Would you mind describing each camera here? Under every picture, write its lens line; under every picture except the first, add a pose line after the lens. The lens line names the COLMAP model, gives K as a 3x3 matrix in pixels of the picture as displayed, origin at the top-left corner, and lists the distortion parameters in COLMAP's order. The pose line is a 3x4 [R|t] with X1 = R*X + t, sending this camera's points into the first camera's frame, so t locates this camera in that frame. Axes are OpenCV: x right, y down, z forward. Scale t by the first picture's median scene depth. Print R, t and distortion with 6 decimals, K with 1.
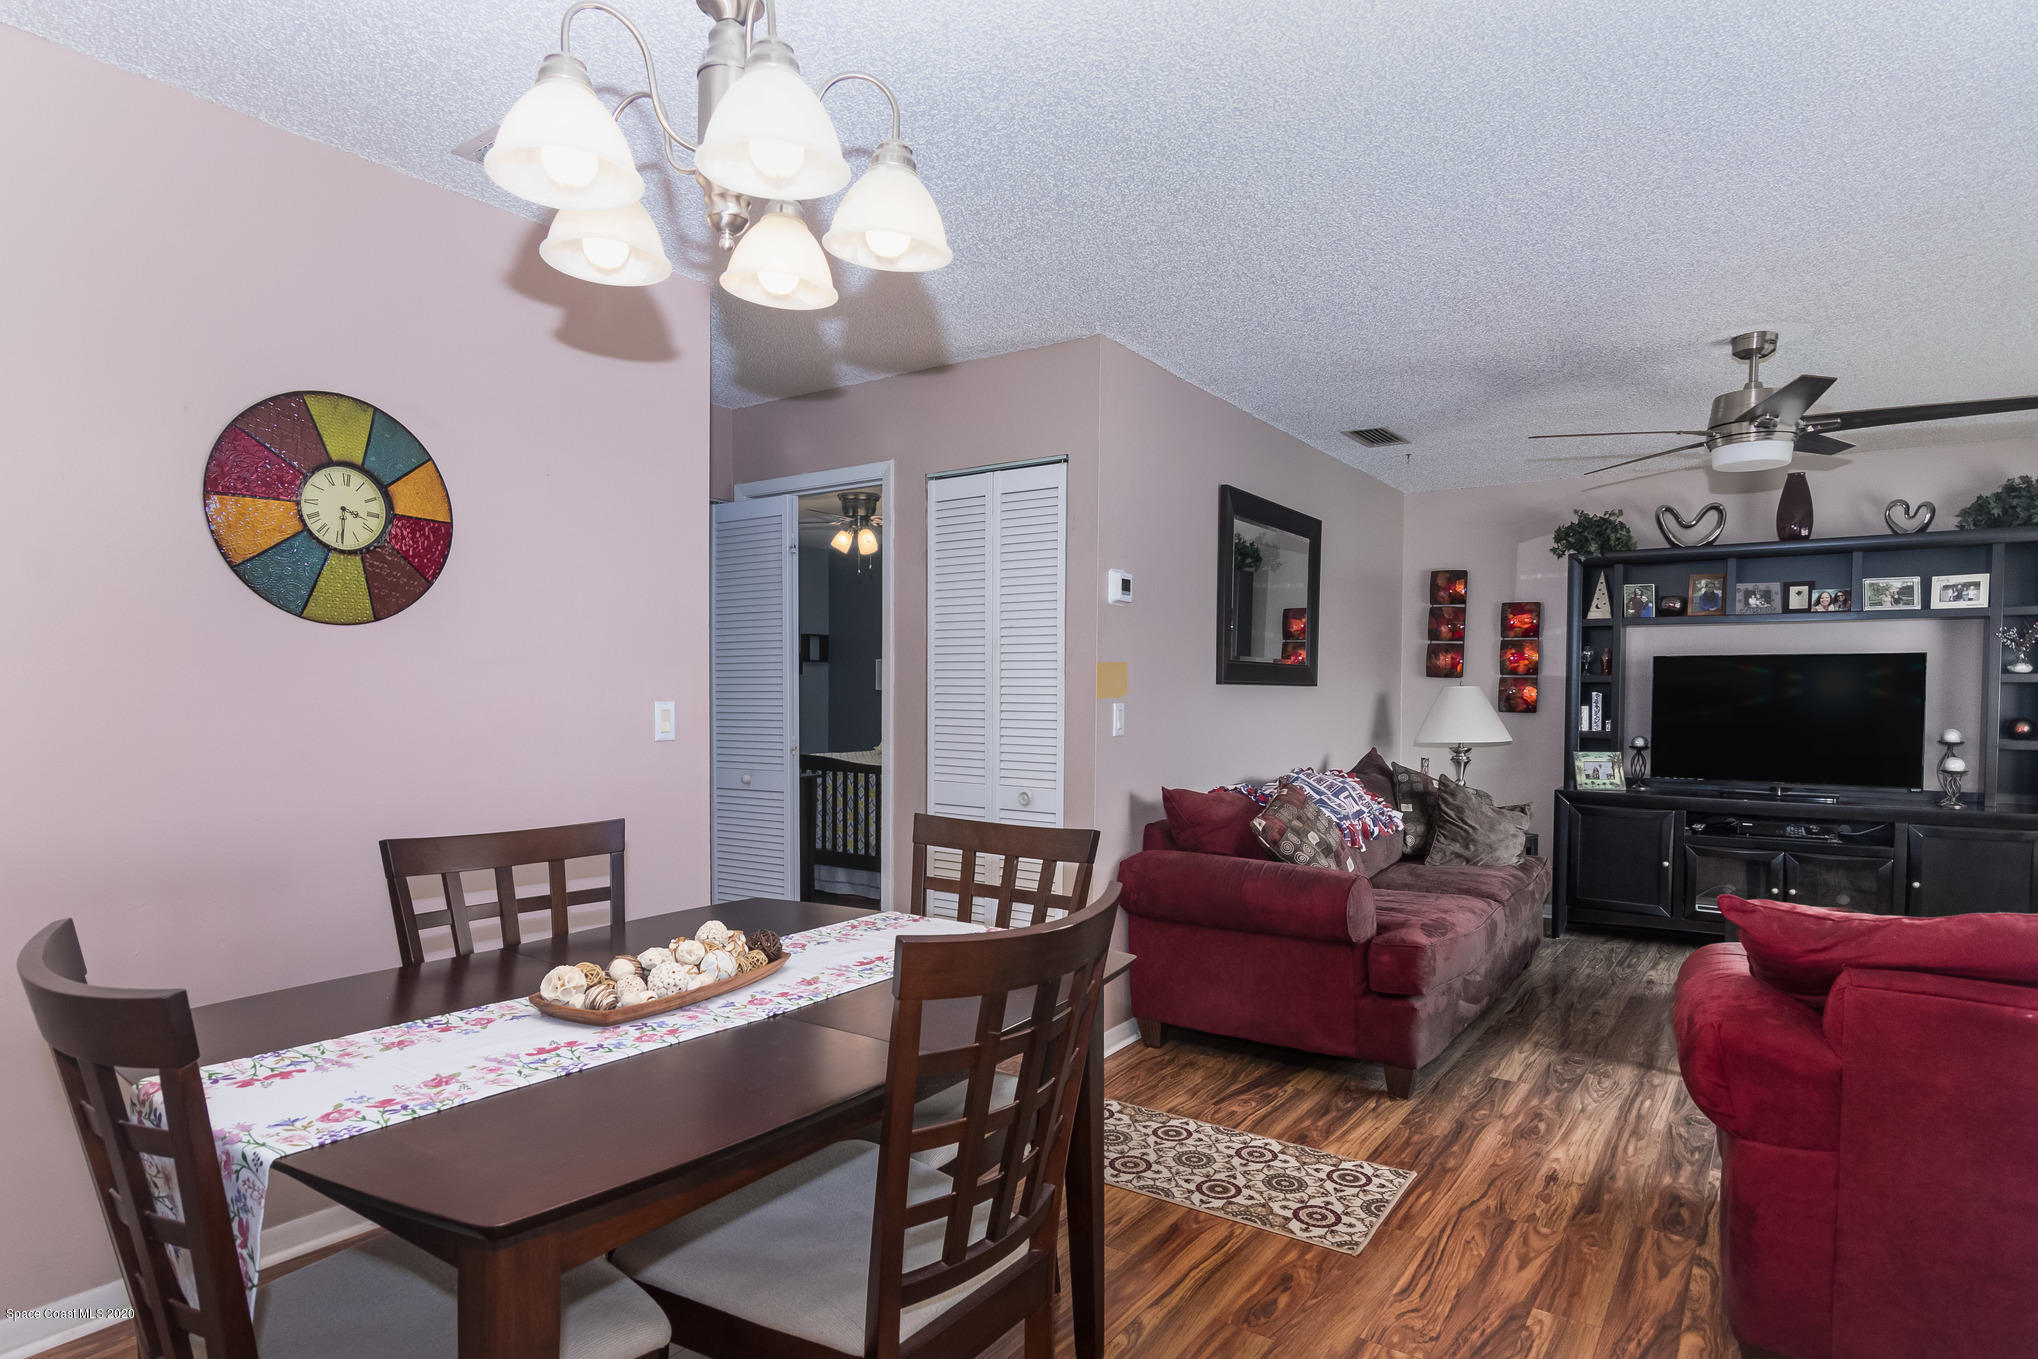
lens RADIAL K [[1111.3, 0, 979.5], [0, 1111.3, 748.2], [0, 0, 1]] dist [-0.015011, 0.000260]
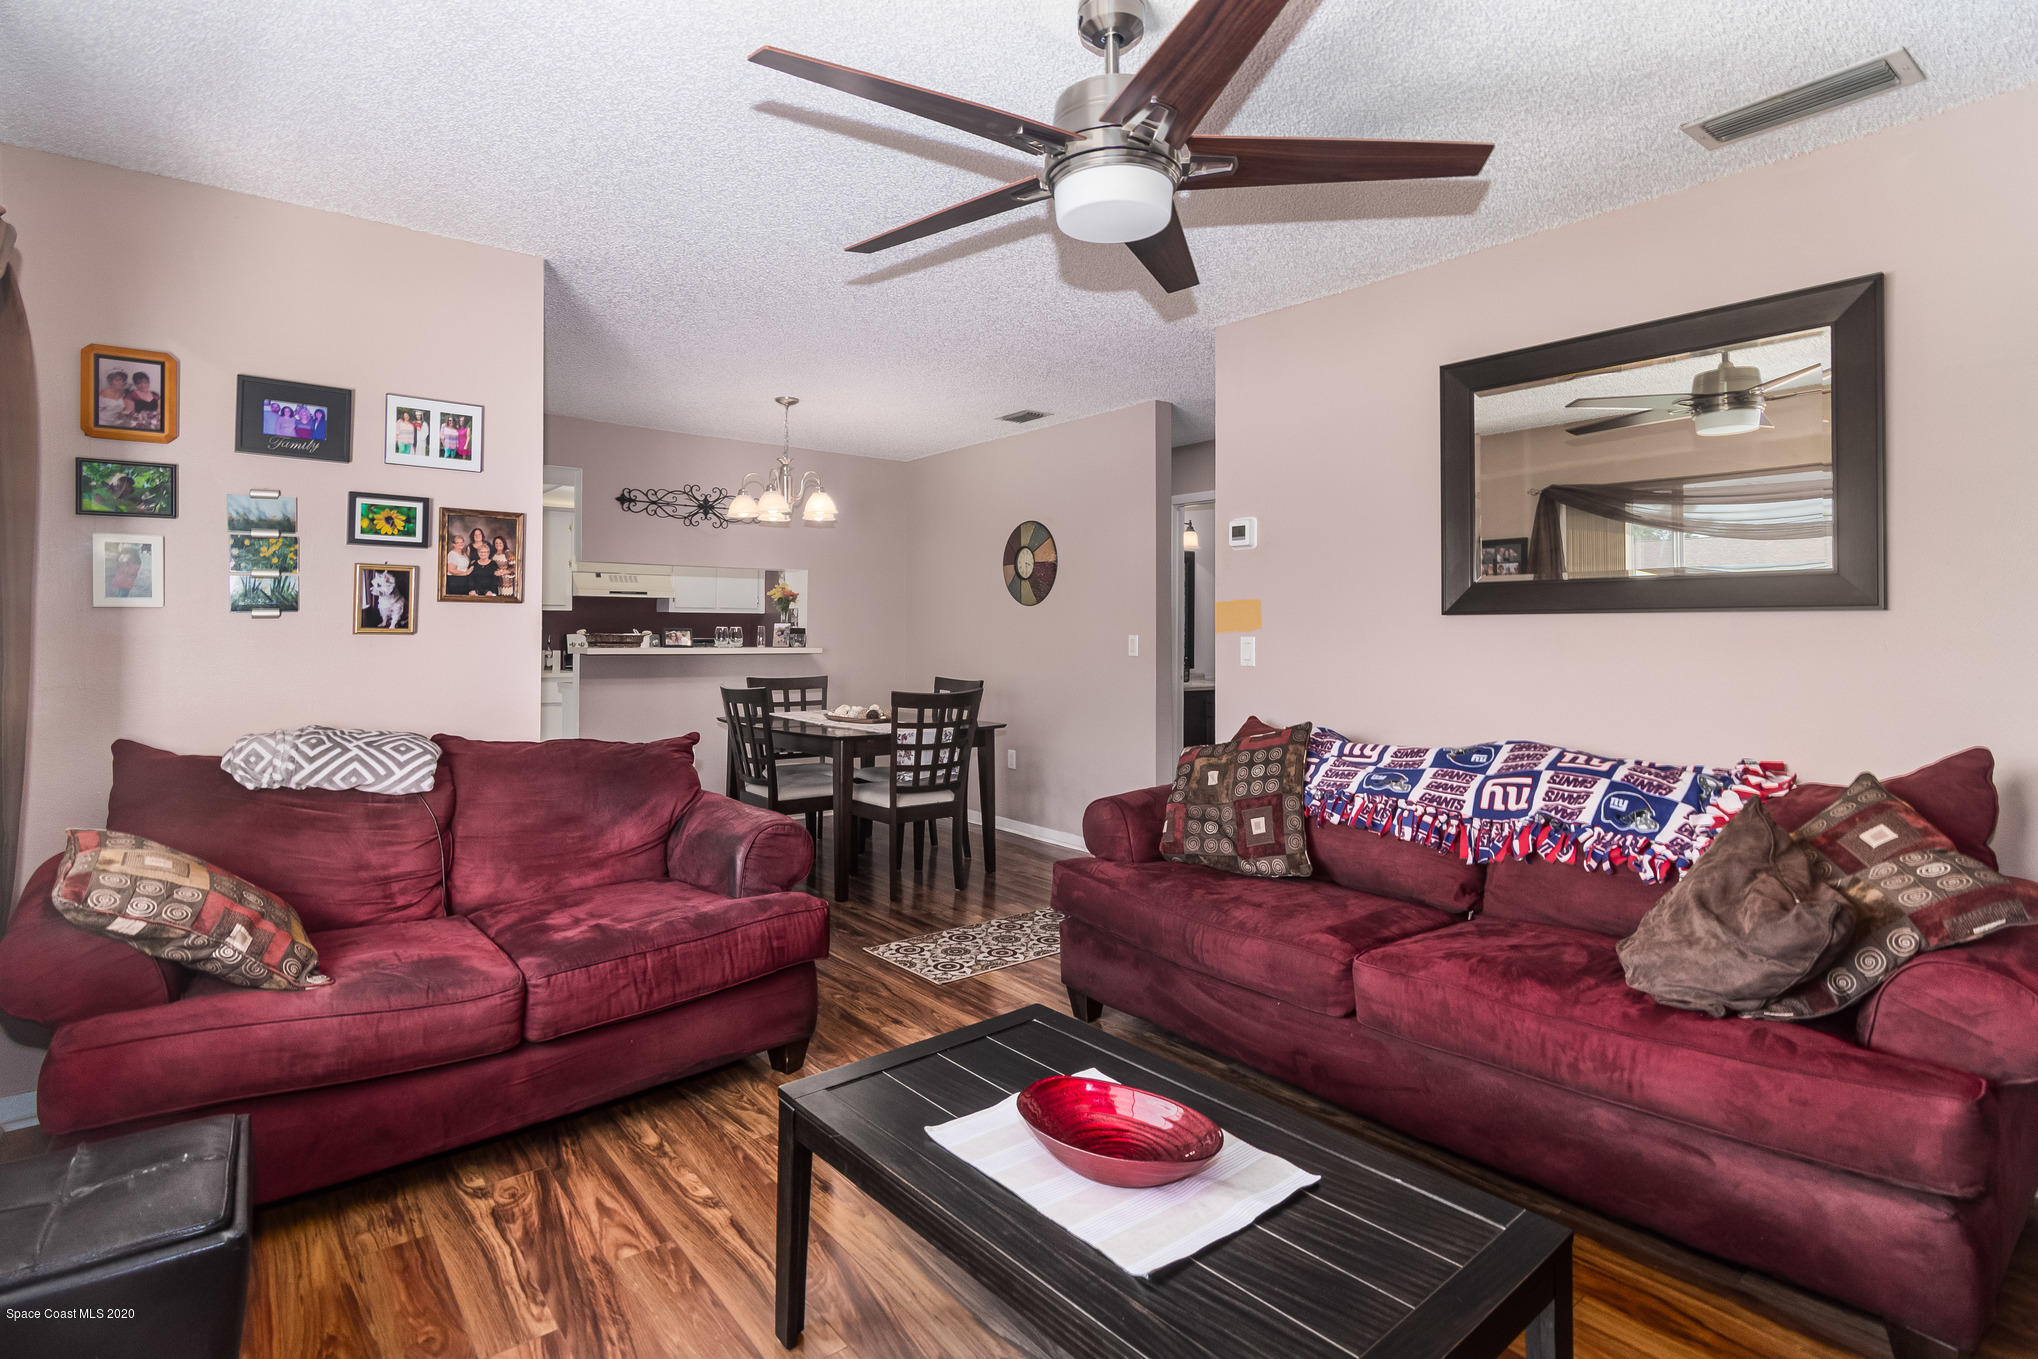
lens RADIAL K [[1022.9, 0, 1027.4], [0, 1022.9, 624.4], [0, 0, 1]] dist [0.004587, -0.000326]
pose [[-0.251774, -0.012576, -0.967704, 0.942572], [-0.049868, 0.998756, -0.000005, -0.033742], [0.966500, 0.048257, -0.252087, 0.835370]]
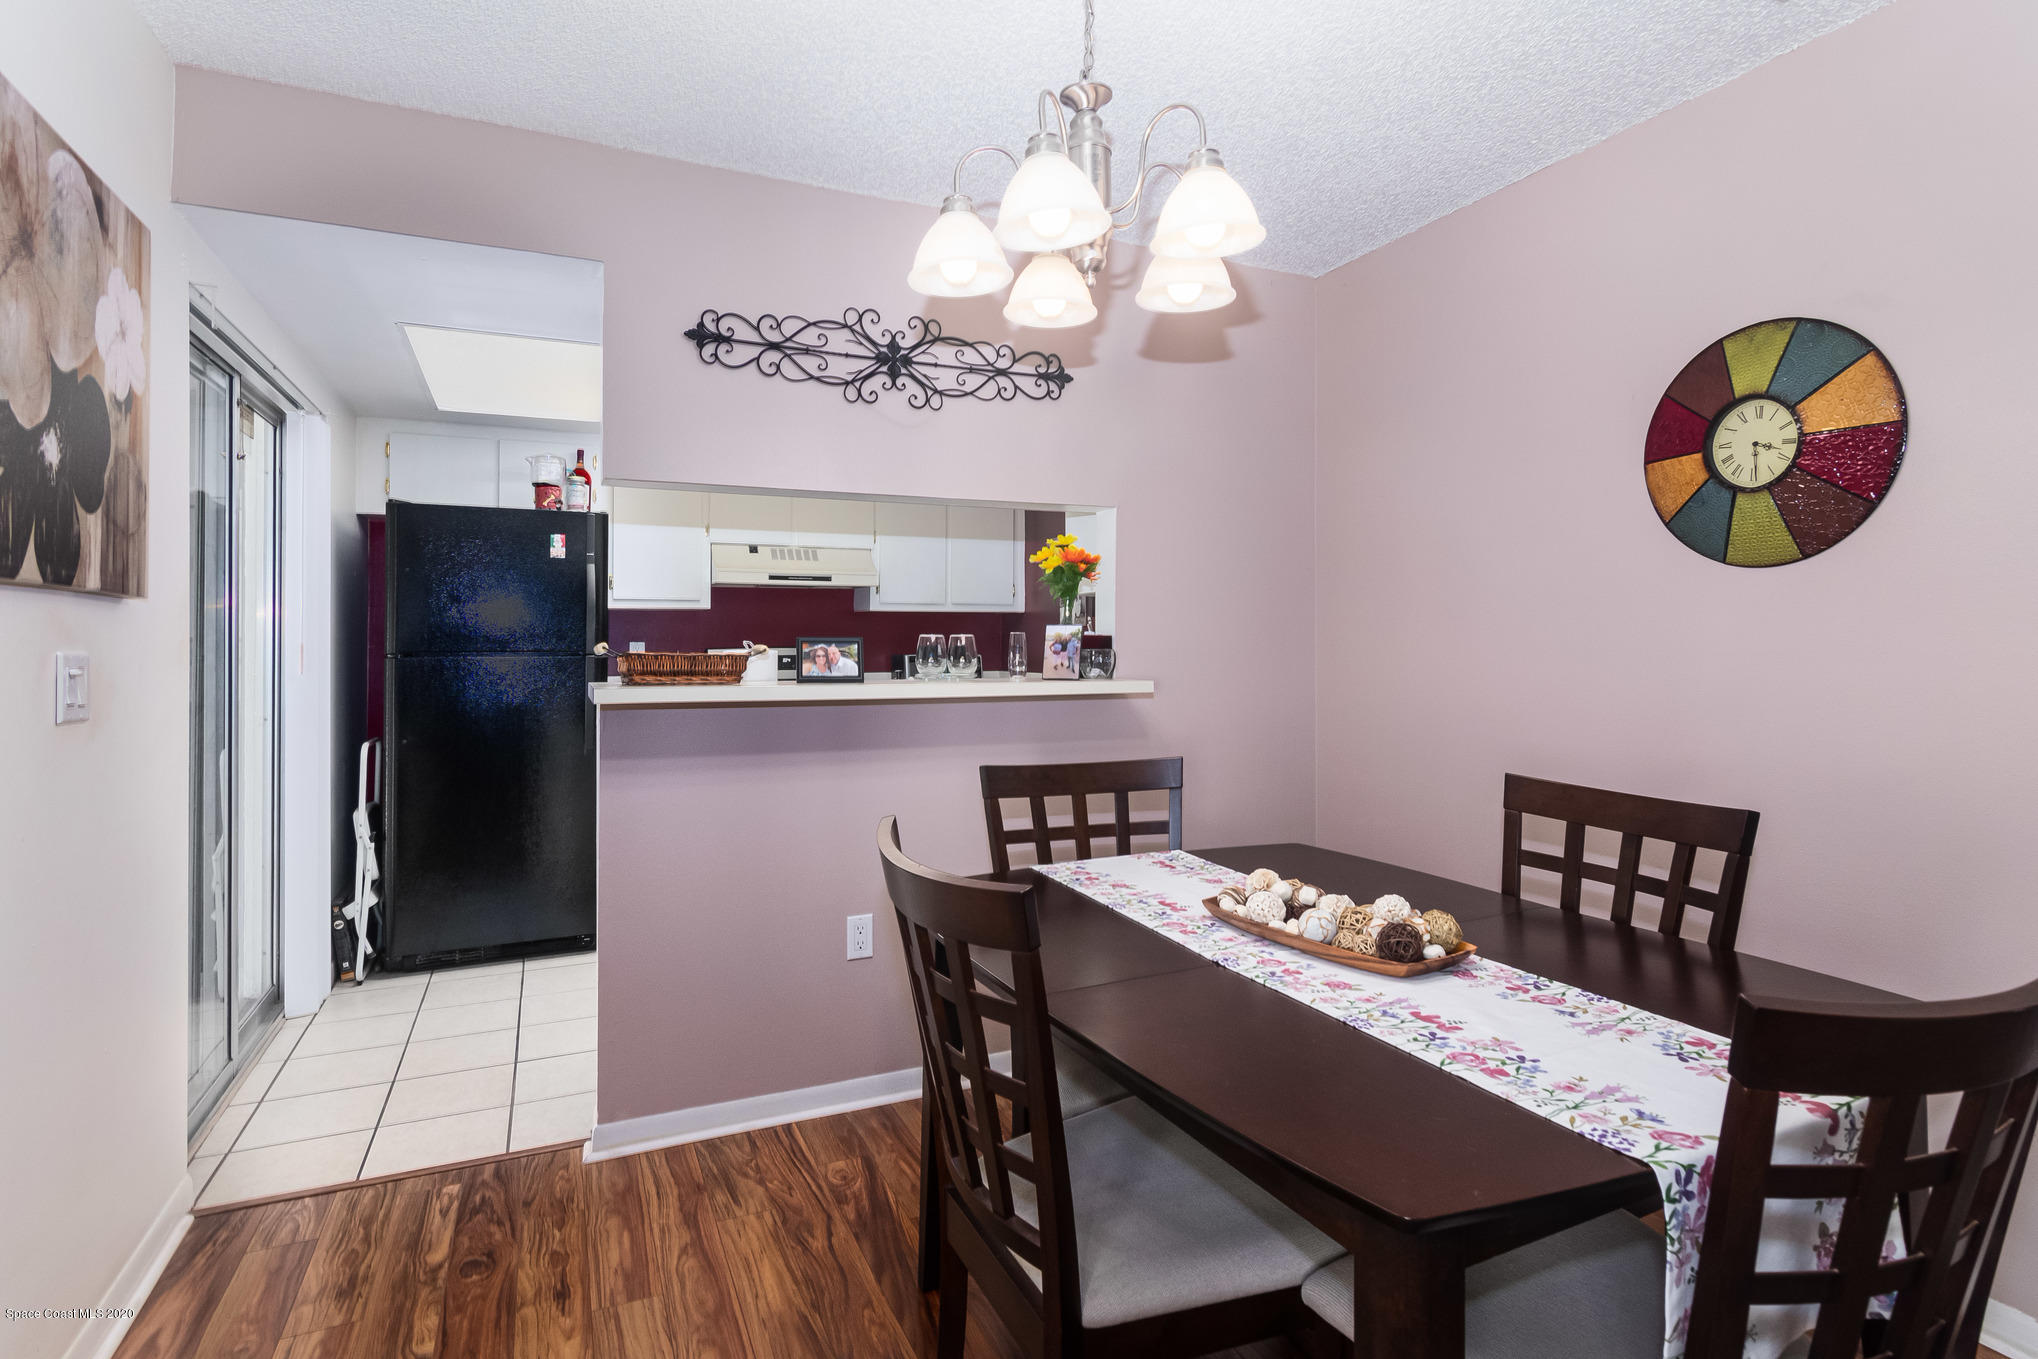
lens RADIAL K [[1022.9, 0, 1032.0], [0, 1022.9, 631.7], [0, 0, 1]] dist [0.004587, -0.000326]
pose [[-0.476031, -0.011608, -0.879352, 0.246104], [-0.041384, 0.999101, 0.009214, -0.020027], [0.878454, 0.040778, -0.476083, 0.447710]]
